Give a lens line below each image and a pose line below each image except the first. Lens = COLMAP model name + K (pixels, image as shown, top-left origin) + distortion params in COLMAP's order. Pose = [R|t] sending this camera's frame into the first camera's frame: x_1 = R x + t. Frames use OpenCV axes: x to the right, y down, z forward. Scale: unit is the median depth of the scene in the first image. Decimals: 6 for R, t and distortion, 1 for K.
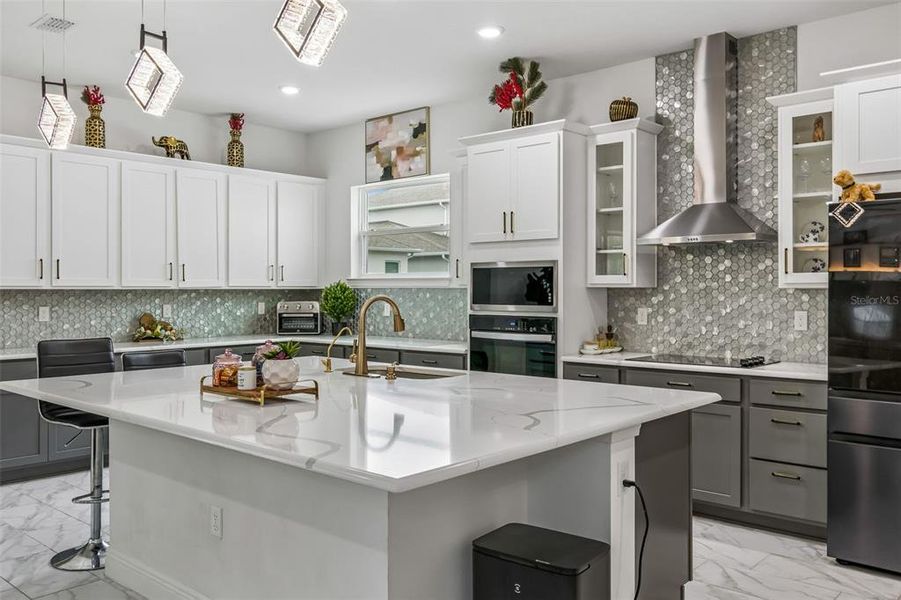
lens RADIAL K [[748.9, 0, 451.0], [0, 748.9, 289.1], [0, 0, 1]] dist [-0.003187, 0.000322]
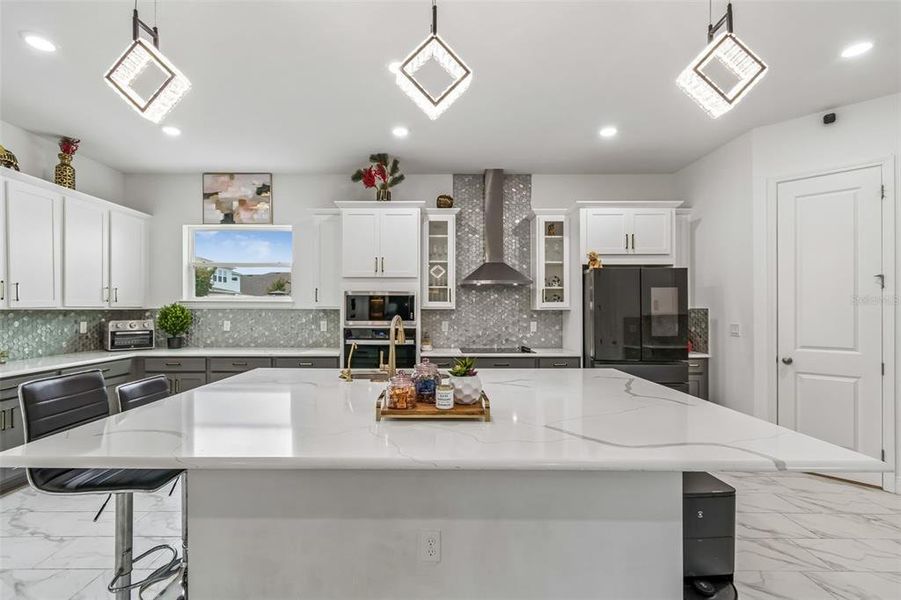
lens RADIAL K [[407.0, 0, 437.8], [0, 407.0, 308.3], [0, 0, 1]] dist [-0.000160, -0.000625]
pose [[0.747477, 0.004132, 0.664274, -0.367188], [-0.002349, 0.999991, -0.003577, -0.000977], [-0.664283, 0.001113, 0.747480, 0.327901]]
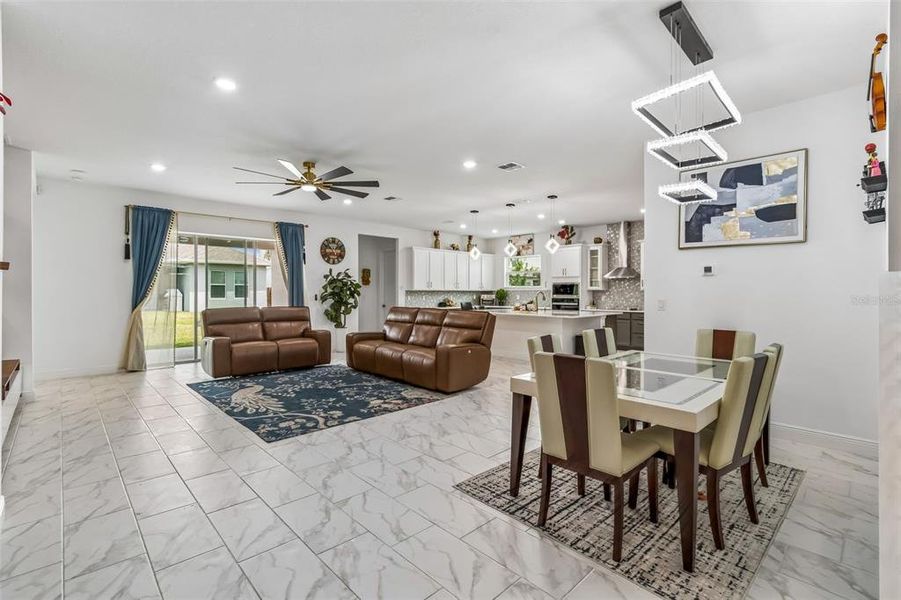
lens RADIAL K [[411.3, 0, 453.6], [0, 411.3, 295.5], [0, 0, 1]] dist [-0.000831, -0.000579]
pose [[0.997051, 0.001893, -0.076715, -0.295438], [-0.001336, 0.999972, 0.007316, 0.009622], [0.076726, -0.007192, 0.997026, -0.975962]]
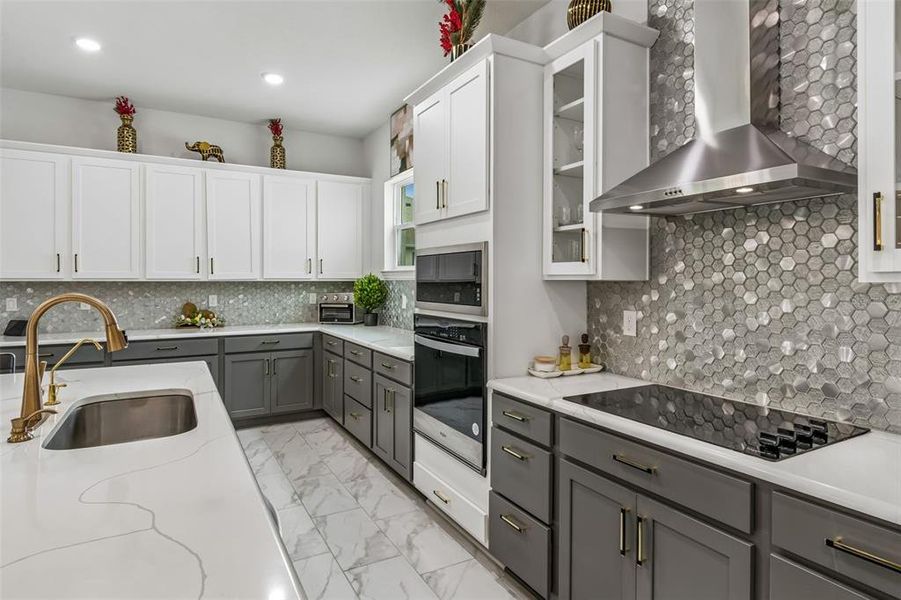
lens RADIAL K [[500.0, 0, 450.5], [0, 500.0, 280.3], [0, 0, 1]] dist [0.000214, -0.000646]
pose [[0.945192, 0.001628, -0.326511, 0.251287], [-0.001627, 0.999999, 0.000277, -0.002178], [0.326511, 0.000269, 0.945193, 0.524365]]
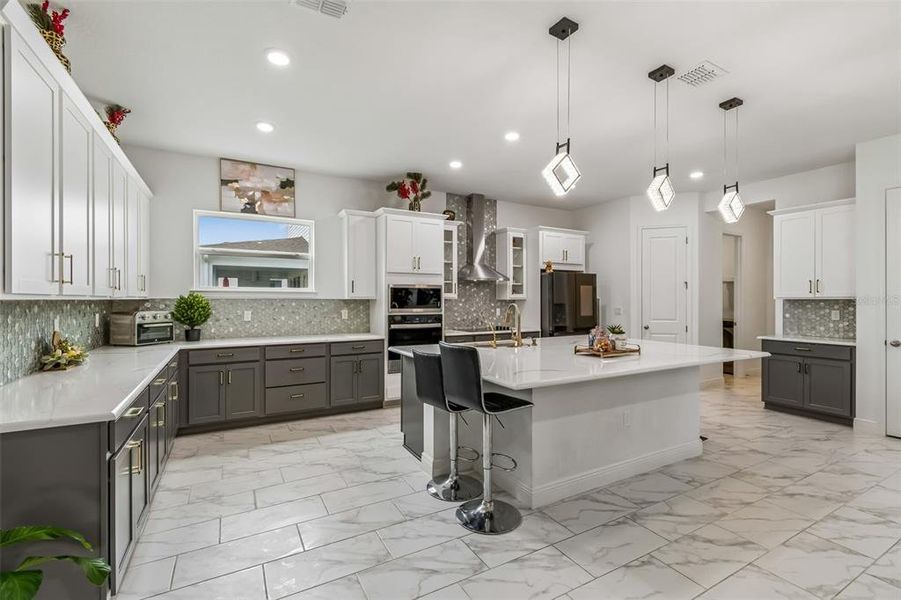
lens RADIAL K [[396.1, 0, 450.5], [0, 396.1, 300.0], [0, 0, 1]] dist [0.000944, -0.000164]
pose [[0.330048, 0.000845, 0.943964, -0.801226], [-0.001359, 0.999999, -0.000419, 0.000627], [-0.943963, -0.001145, 0.330049, 0.606956]]
